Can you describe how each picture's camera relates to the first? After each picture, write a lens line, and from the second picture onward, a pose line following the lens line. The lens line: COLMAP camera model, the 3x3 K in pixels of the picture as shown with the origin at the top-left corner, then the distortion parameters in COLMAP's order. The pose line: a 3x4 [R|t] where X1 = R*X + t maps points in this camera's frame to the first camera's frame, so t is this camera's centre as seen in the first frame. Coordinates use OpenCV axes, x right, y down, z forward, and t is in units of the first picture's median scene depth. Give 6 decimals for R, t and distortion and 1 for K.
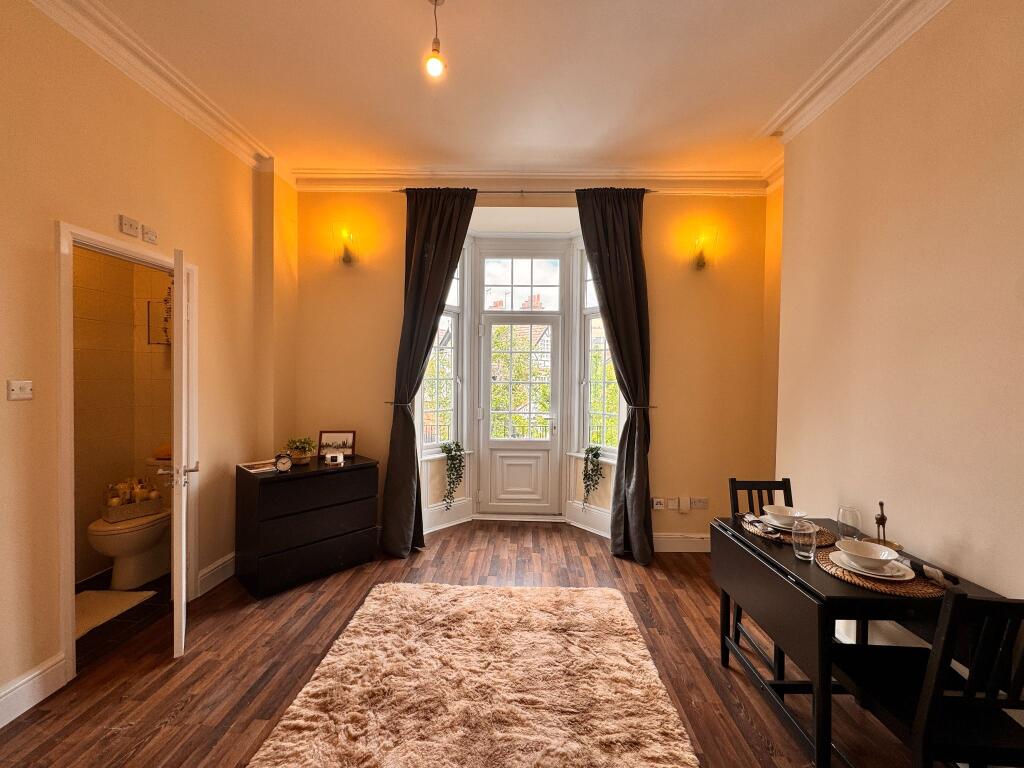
lens RADIAL K [[408.9, 0, 511.9], [0, 408.9, 382.5], [0, 0, 1]] dist [-0.003749, 0.000415]
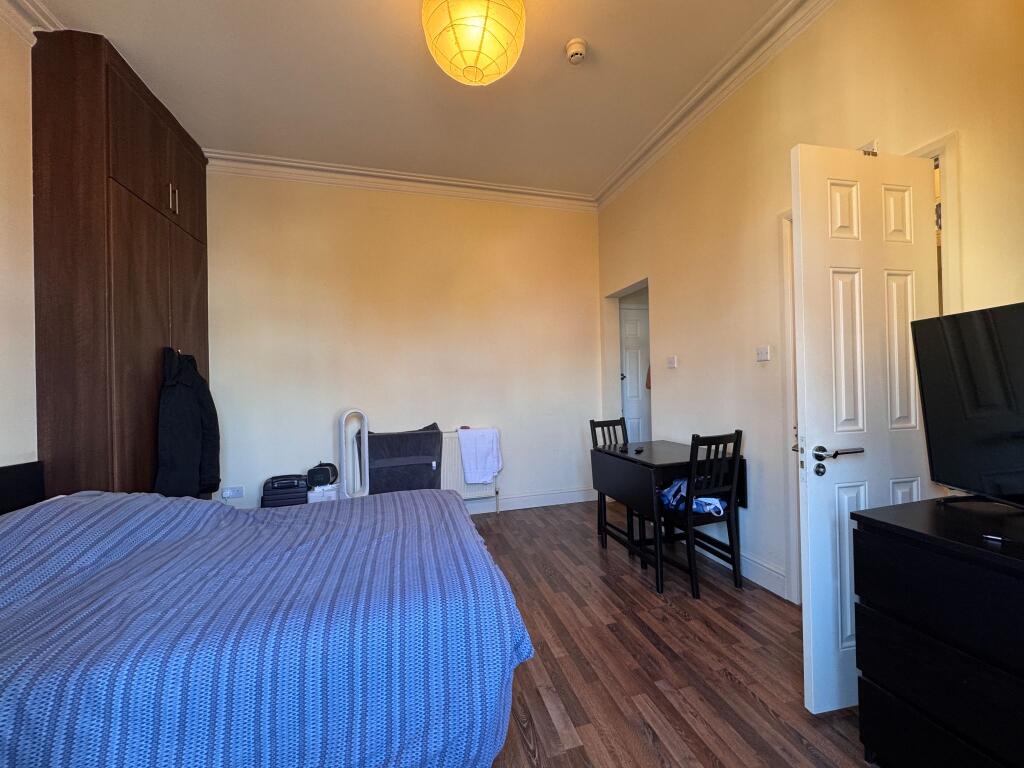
lens RADIAL K [[408.9, 0, 518.4], [0, 408.9, 382.1], [0, 0, 1]] dist [-0.003749, 0.000415]
pose [[-0.954418, 0.004710, -0.298438, 0.004065], [0.004545, 0.999989, 0.001248, 0.059452], [0.298440, -0.000165, -0.954428, 1.136292]]
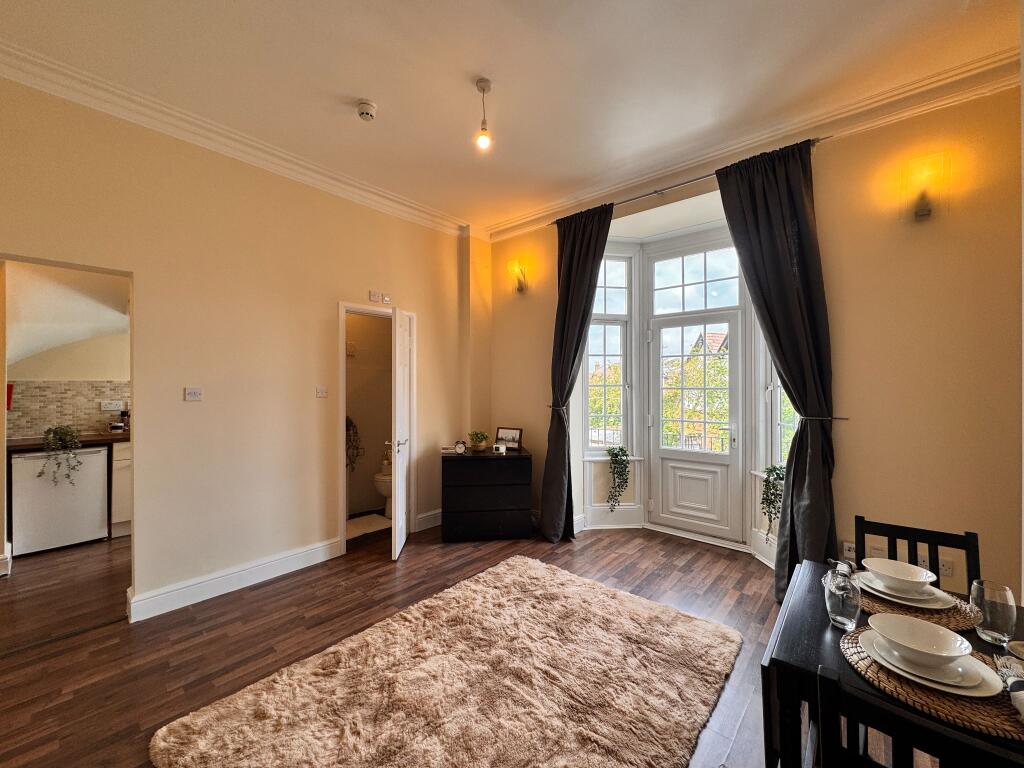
lens RADIAL K [[408.9, 0, 511.9], [0, 408.9, 381.5], [0, 0, 1]] dist [-0.003749, 0.000415]
pose [[0.773541, -0.019012, -0.633461, 0.389409], [0.001635, 0.999606, -0.028004, 0.012802], [0.633745, 0.020627, 0.773267, 0.040144]]
